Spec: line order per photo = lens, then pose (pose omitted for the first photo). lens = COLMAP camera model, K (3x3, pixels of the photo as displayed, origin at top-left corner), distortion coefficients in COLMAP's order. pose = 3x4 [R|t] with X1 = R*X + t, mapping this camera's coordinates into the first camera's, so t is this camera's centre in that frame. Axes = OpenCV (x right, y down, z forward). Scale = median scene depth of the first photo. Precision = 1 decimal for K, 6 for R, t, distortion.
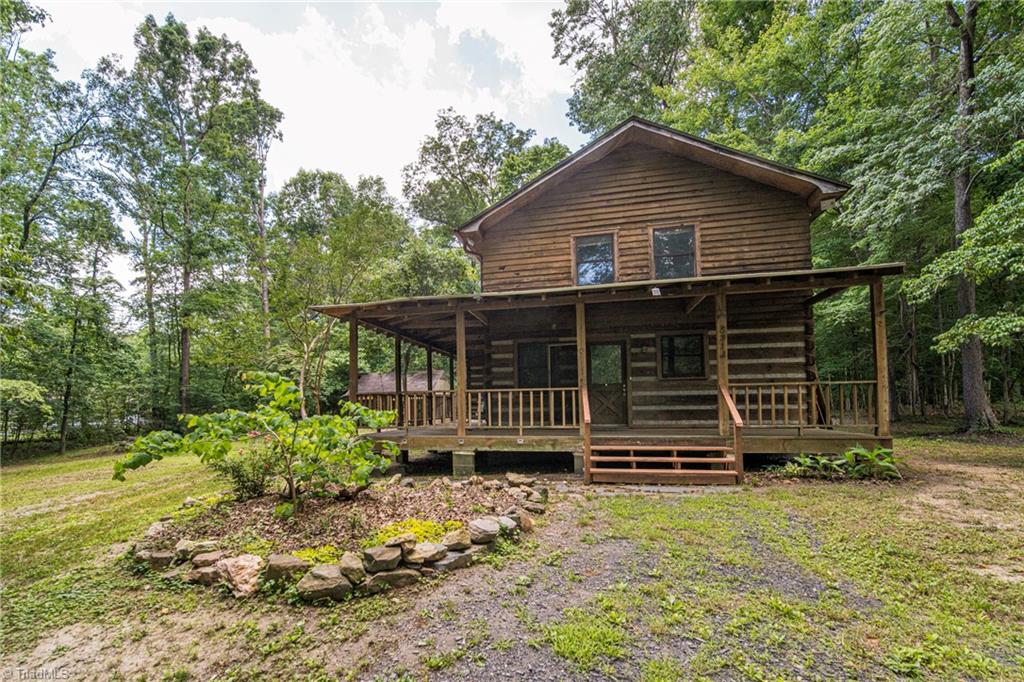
lens RADIAL K [[361.3, 0, 513.6], [0, 361.3, 343.1], [0, 0, 1]] dist [-0.000031, -0.000415]
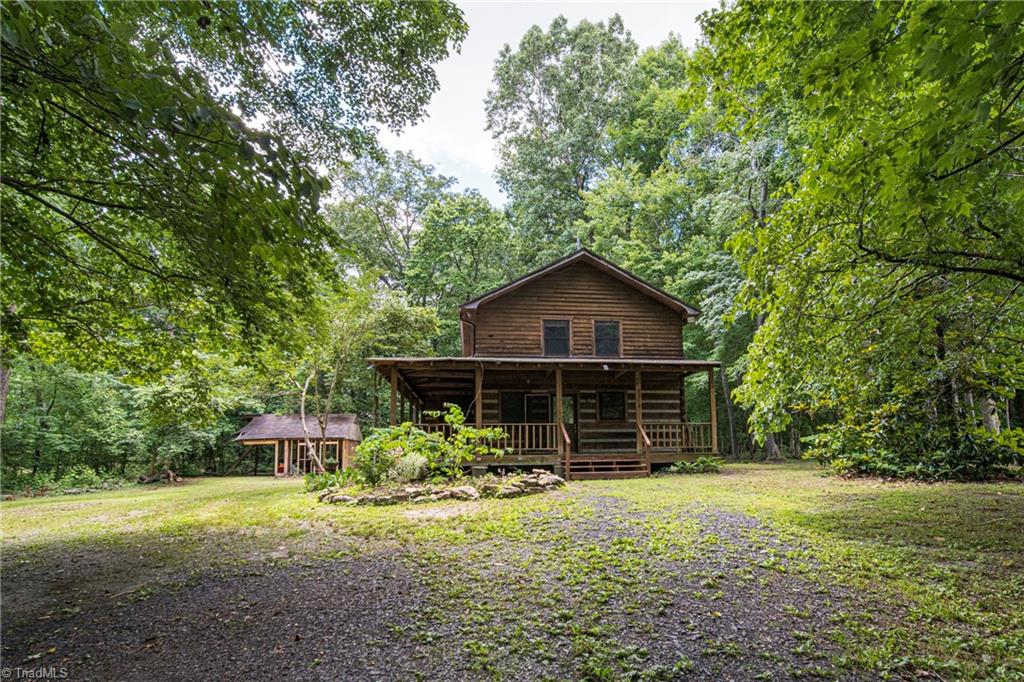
lens RADIAL K [[392.5, 0, 512.0], [0, 392.5, 341.0], [0, 0, 1]] dist [-0.001660, -0.000153]
pose [[0.962982, 0.081524, 0.256944, -0.383520], [-0.049172, 0.990304, -0.129920, -0.000943], [-0.265045, 0.112477, 0.957654, -0.501834]]
